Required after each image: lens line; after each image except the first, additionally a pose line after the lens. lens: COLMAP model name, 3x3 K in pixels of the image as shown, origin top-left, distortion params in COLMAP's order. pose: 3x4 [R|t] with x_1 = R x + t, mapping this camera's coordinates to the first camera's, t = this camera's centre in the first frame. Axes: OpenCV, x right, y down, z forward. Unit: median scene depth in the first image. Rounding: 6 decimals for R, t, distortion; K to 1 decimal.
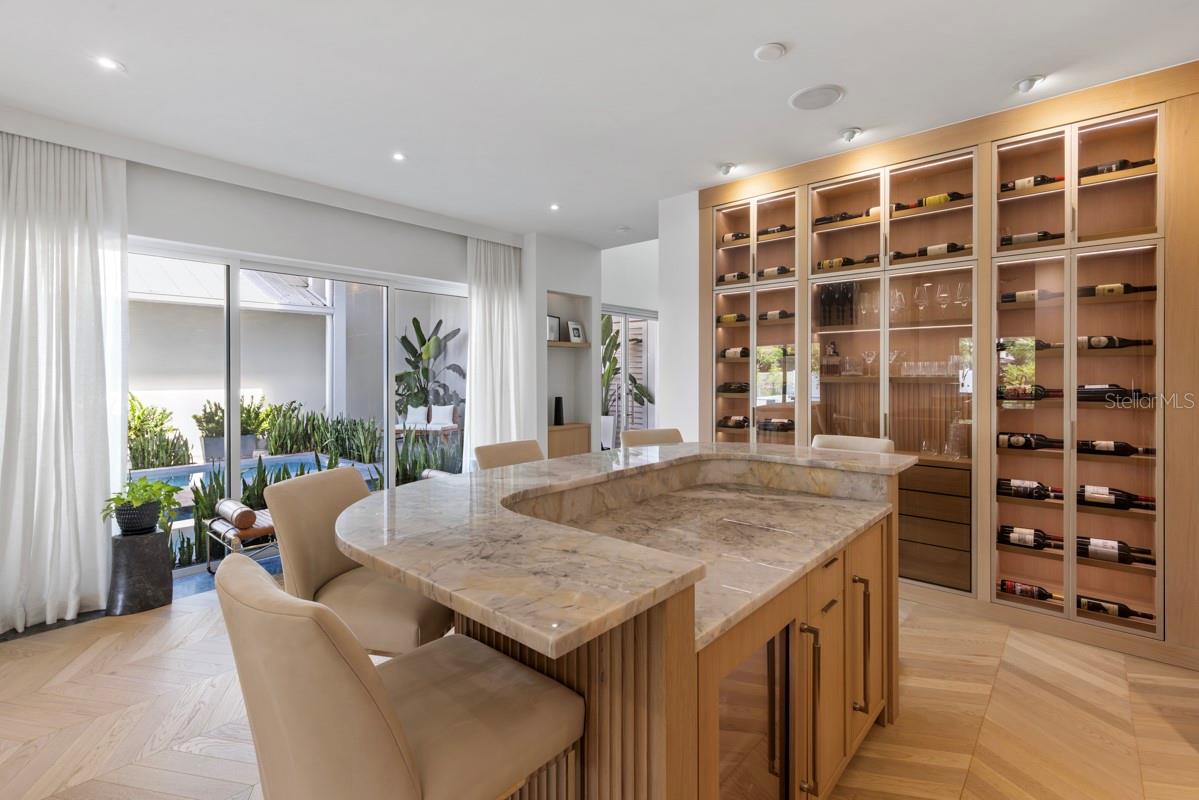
lens RADIAL K [[547.1, 0, 601.3], [0, 547.1, 377.8], [0, 0, 1]] dist [0.009056, -0.001204]
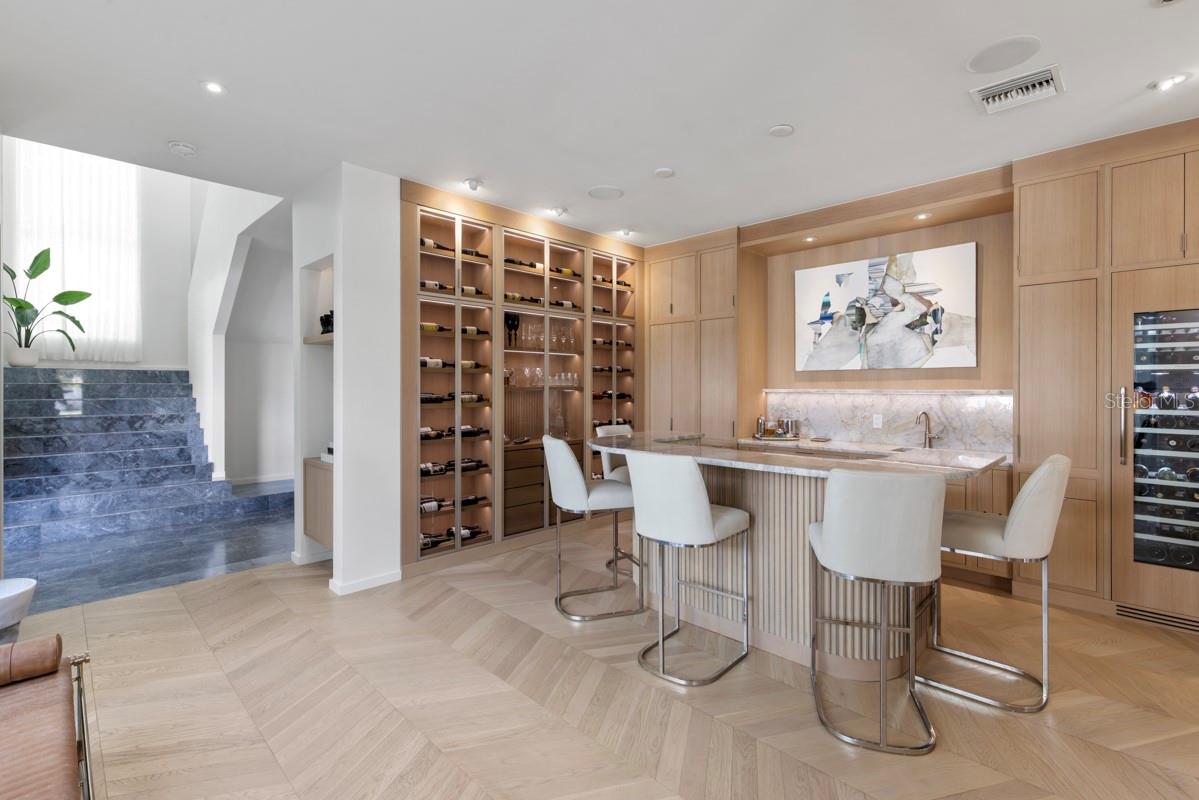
lens RADIAL K [[547.1, 0, 605.6], [0, 547.1, 388.4], [0, 0, 1]] dist [0.009056, -0.001204]
pose [[0.047176, -0.003034, 0.998882, -0.337627], [0.001562, 0.999994, 0.002963, -0.001319], [-0.998885, 0.001420, 0.047181, 0.304709]]
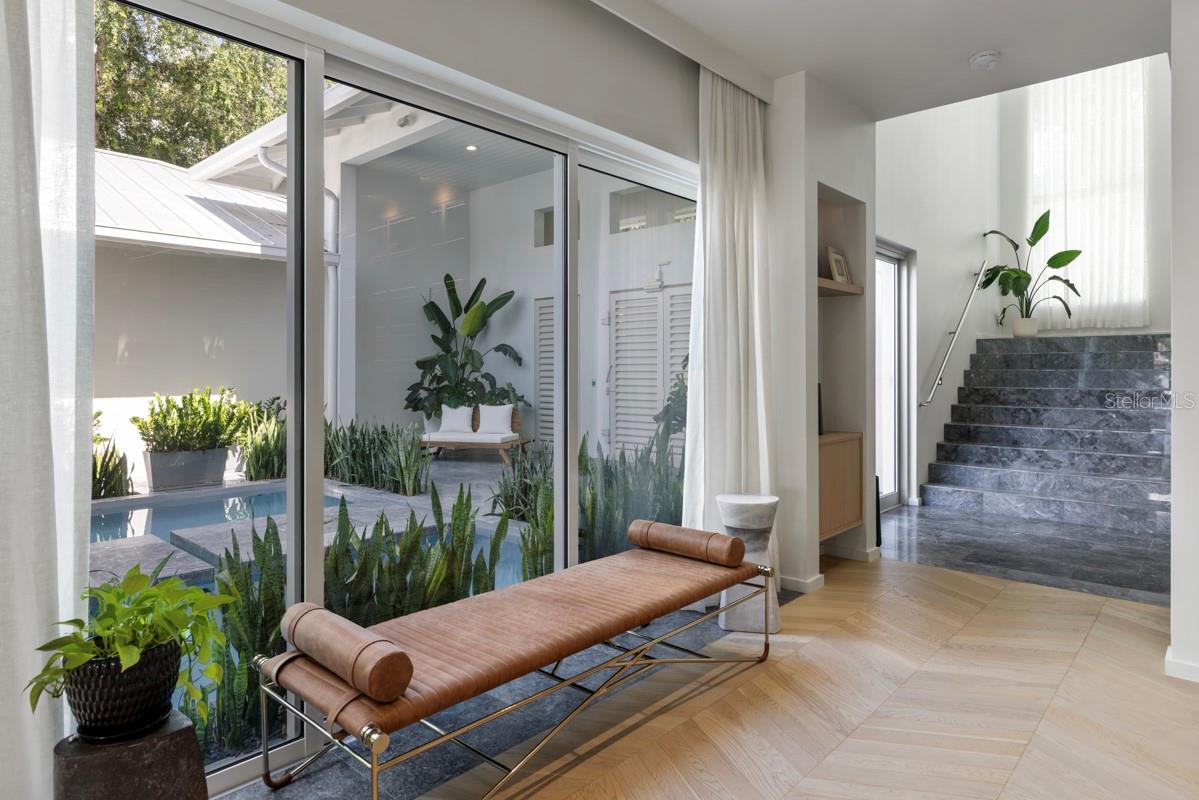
lens RADIAL K [[705.4, 0, 603.6], [0, 705.4, 373.3], [0, 0, 1]] dist [0.003412, 0.000796]
pose [[0.999863, 0.002072, -0.016448, -0.187647], [-0.002129, 0.999992, -0.003428, 0.019226], [0.016440, 0.003463, 0.999859, 0.196353]]
